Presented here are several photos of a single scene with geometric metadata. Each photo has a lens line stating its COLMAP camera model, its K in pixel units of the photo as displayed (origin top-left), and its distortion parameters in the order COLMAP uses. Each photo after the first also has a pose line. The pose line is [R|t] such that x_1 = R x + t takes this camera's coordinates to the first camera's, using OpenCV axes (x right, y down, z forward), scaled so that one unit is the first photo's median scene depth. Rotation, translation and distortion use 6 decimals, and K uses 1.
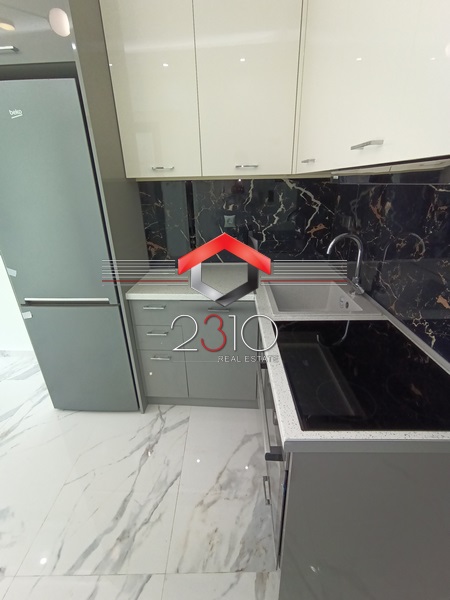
lens RADIAL K [[276.1, 0, 225.0], [0, 276.1, 300.0], [0, 0, 1]] dist [0.003296, 0.000669]
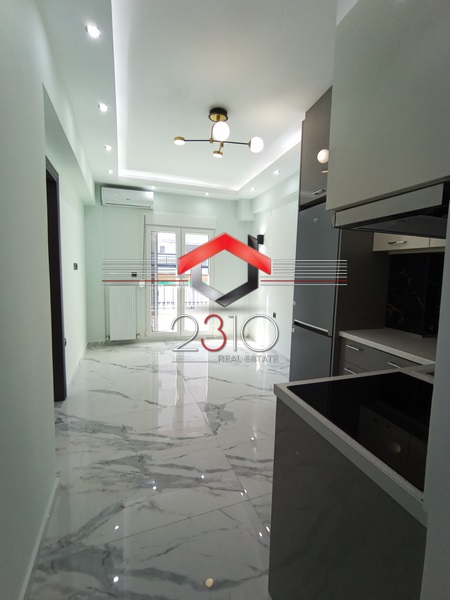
lens RADIAL K [[276.1, 0, 225.0], [0, 276.1, 300.0], [0, 0, 1]] dist [0.003296, 0.000669]
pose [[0.326831, 0.121949, -0.937182, 0.694003], [-0.399730, 0.916411, -0.020155, 0.088418], [0.856386, 0.381207, 0.348258, 0.002312]]
